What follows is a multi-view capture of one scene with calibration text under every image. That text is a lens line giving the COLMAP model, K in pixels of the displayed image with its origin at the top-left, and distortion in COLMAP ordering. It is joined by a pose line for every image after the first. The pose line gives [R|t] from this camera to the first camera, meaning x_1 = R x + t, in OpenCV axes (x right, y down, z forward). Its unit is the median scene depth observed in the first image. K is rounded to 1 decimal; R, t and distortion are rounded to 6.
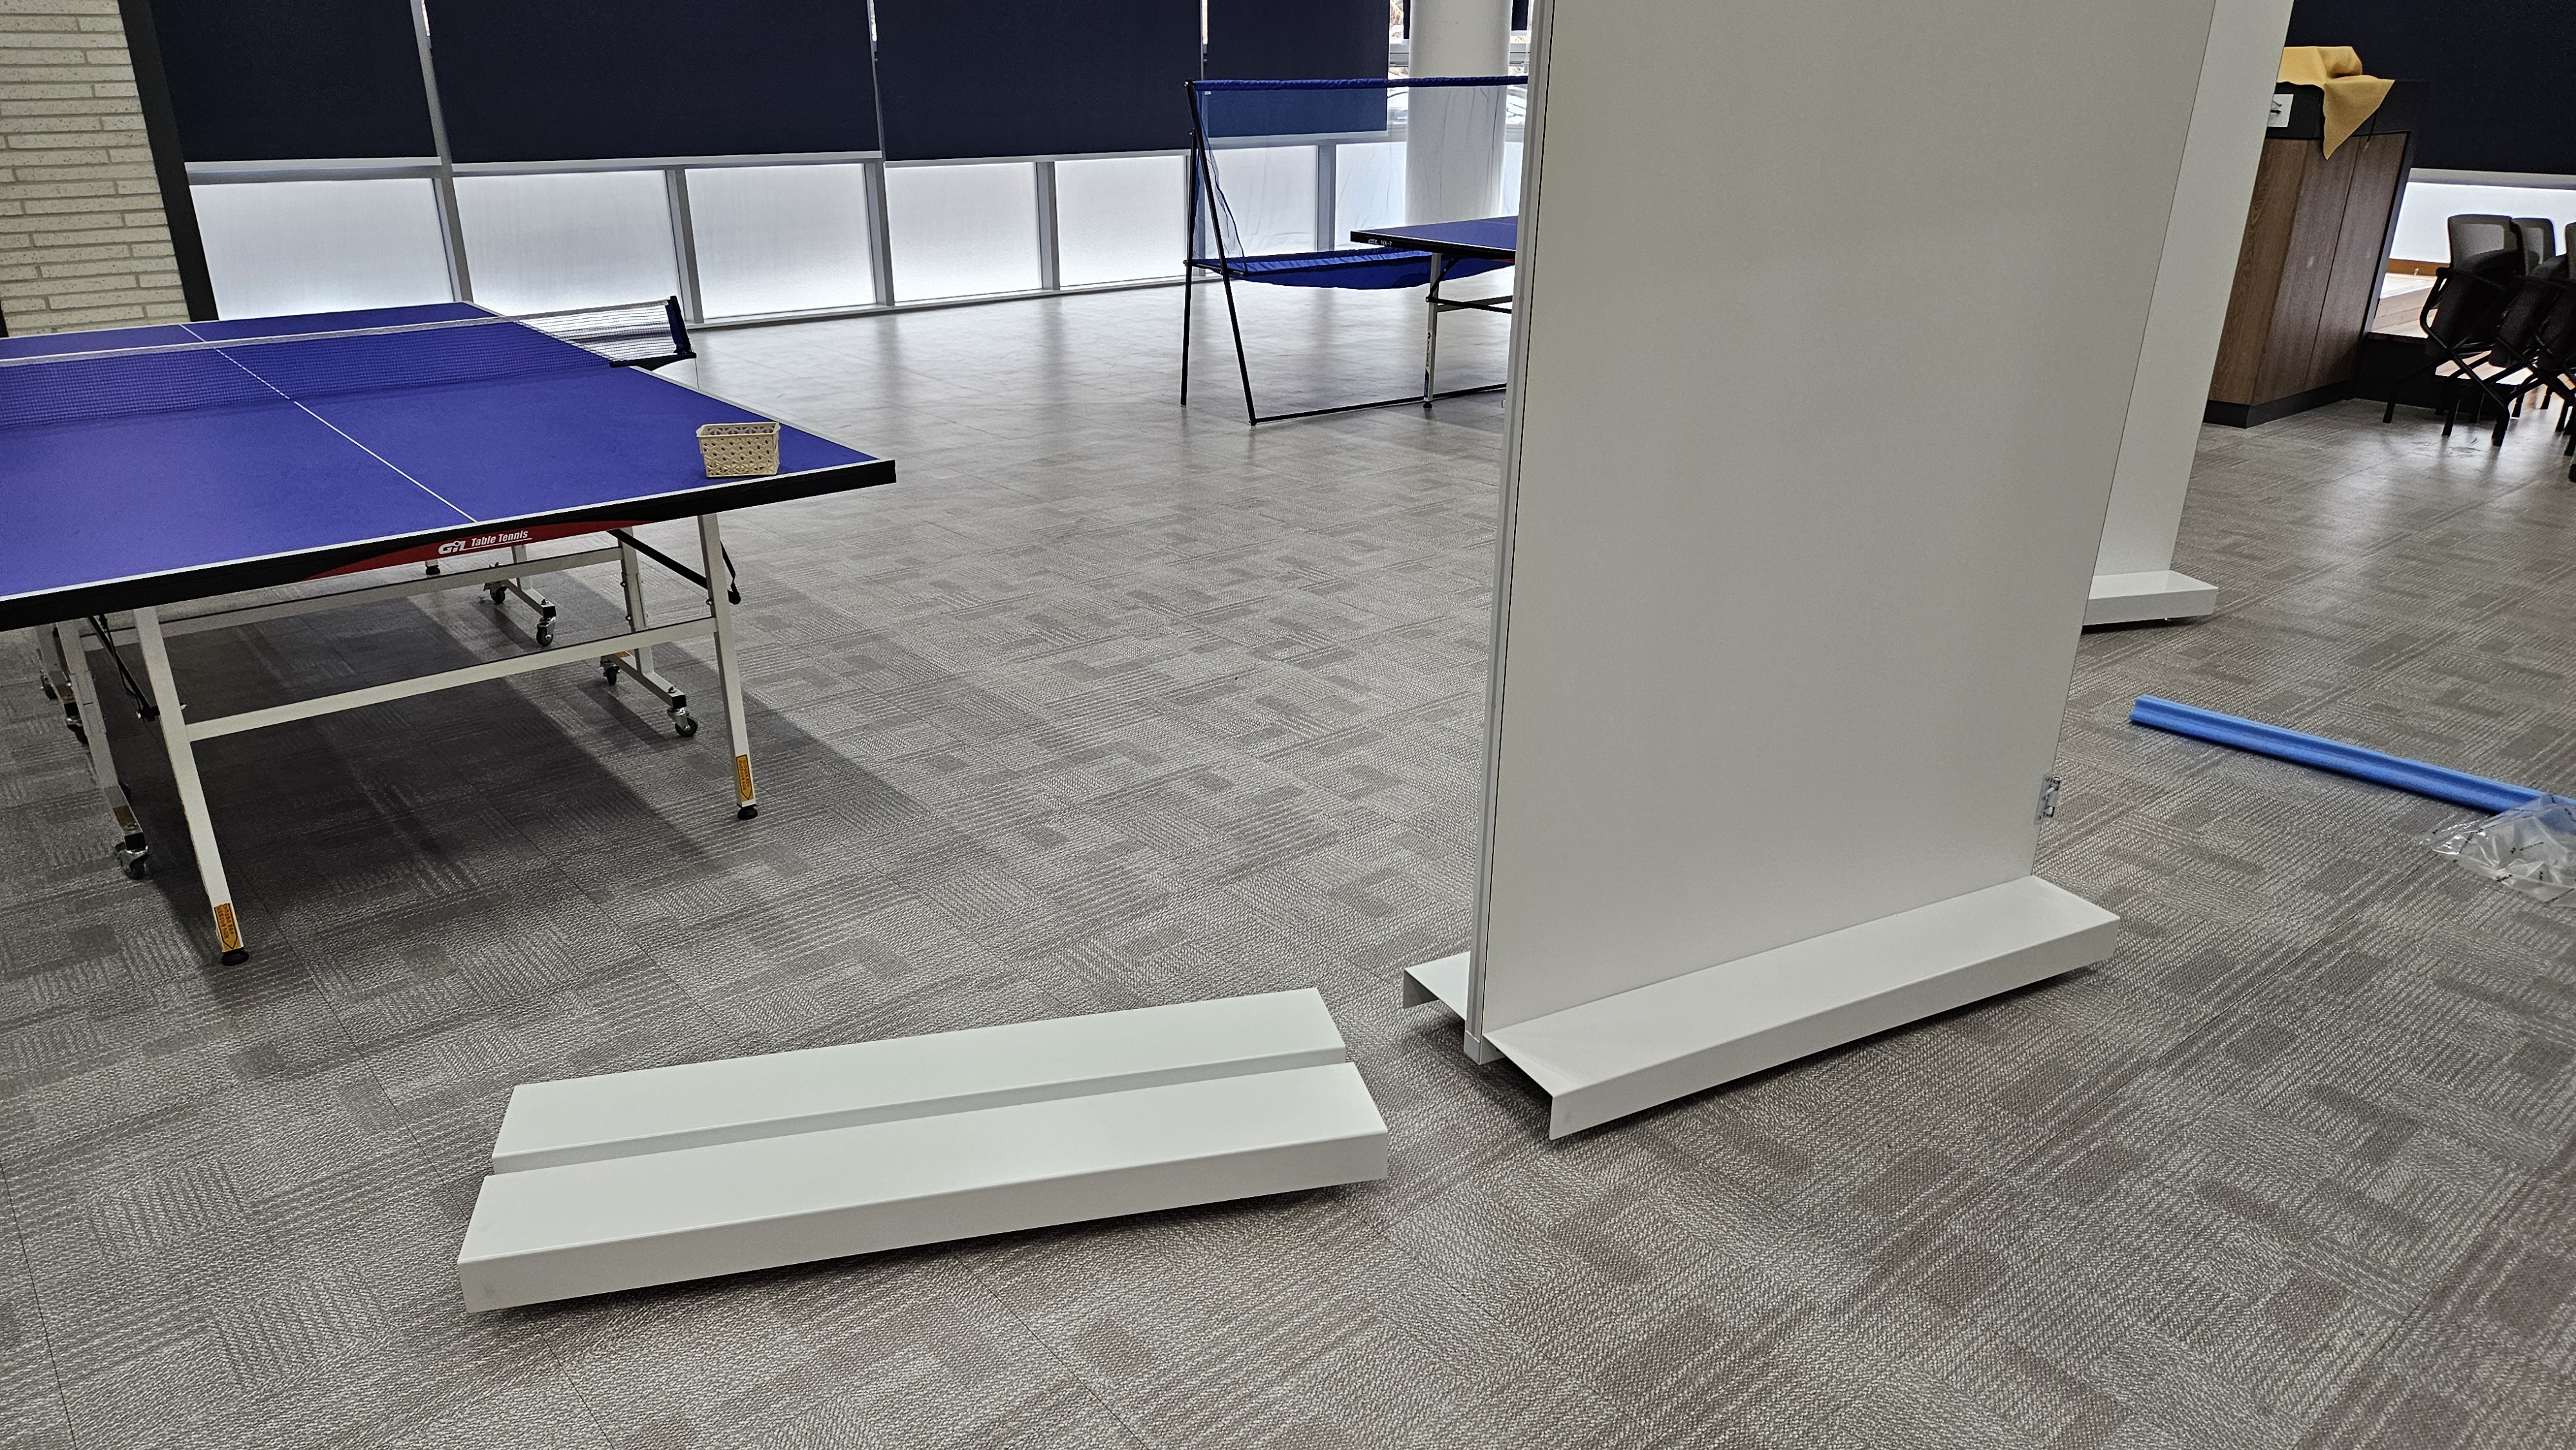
lens RADIAL K [[1702.1, 0, 1265.7], [0, 1702.1, 734.7], [0, 0, 1]] dist [0.057010, -0.051540]
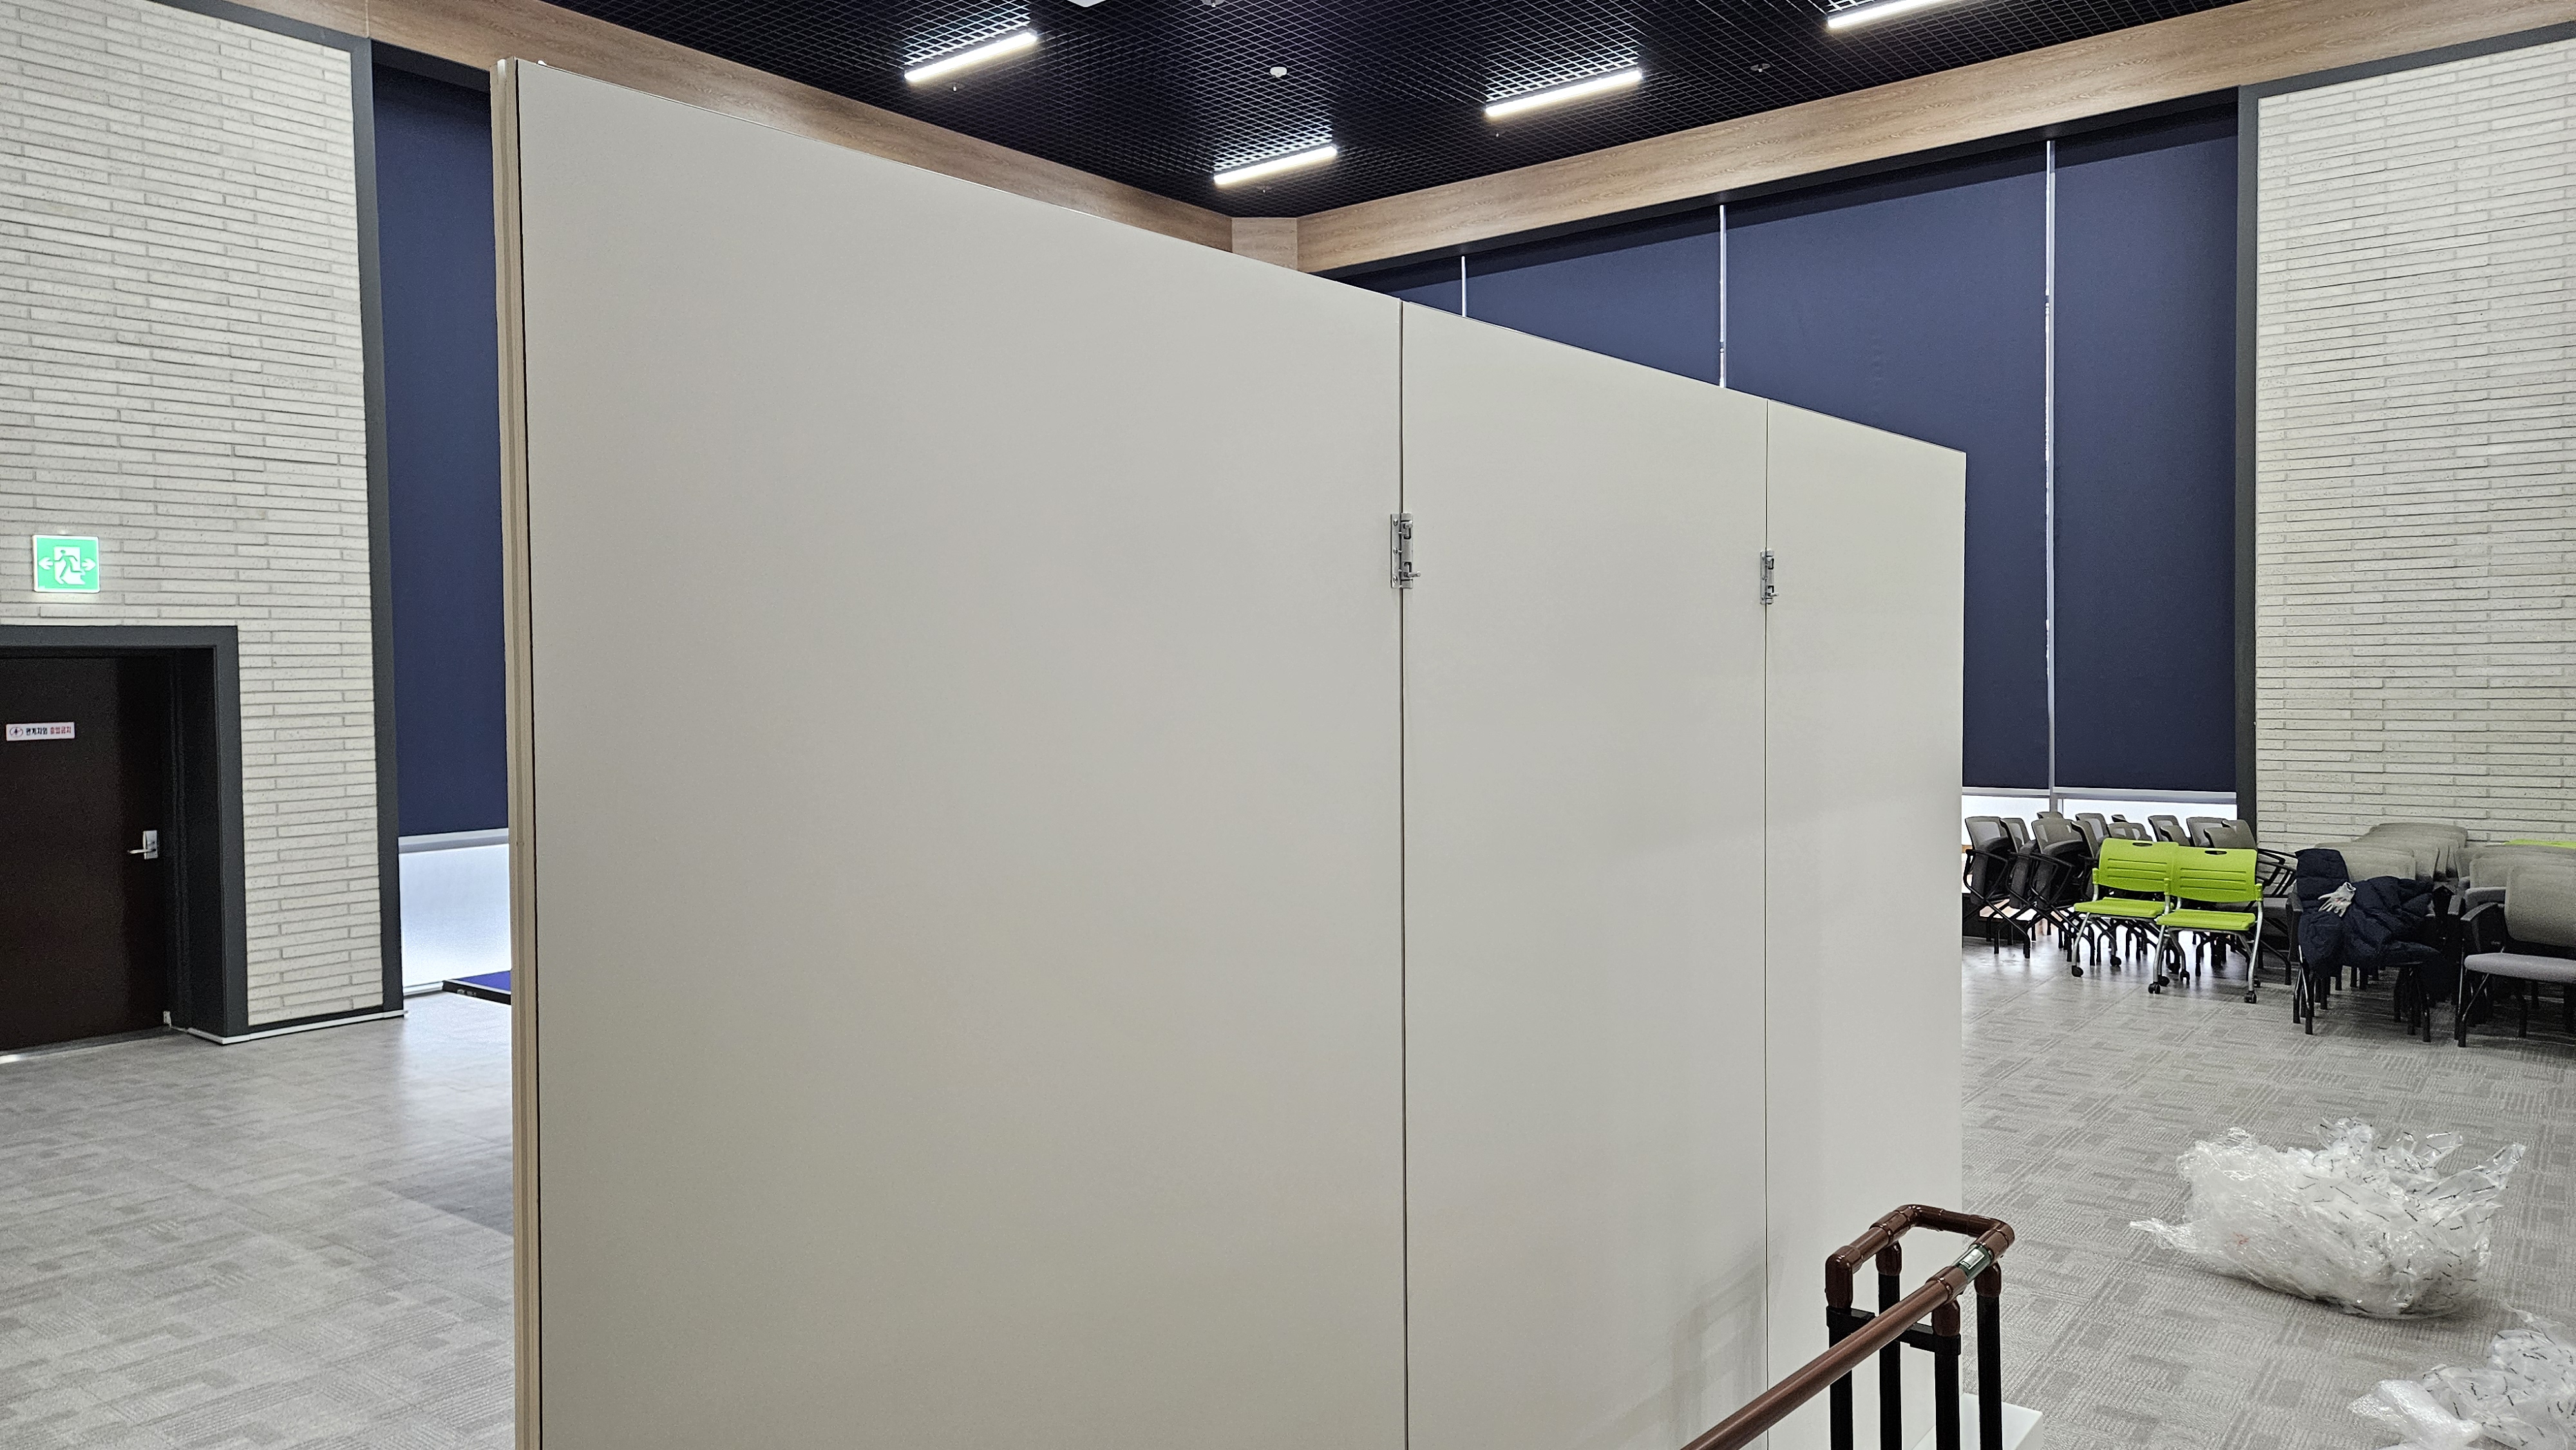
lens RADIAL K [[1702.1, 0, 1291.2], [0, 1702.1, 700.7], [0, 0, 1]] dist [0.057010, -0.051540]
pose [[0.976059, -0.021269, 0.216463, -0.260670], [0.096645, 0.933978, -0.344012, 0.083007], [-0.194855, 0.356696, 0.913673, -0.361642]]
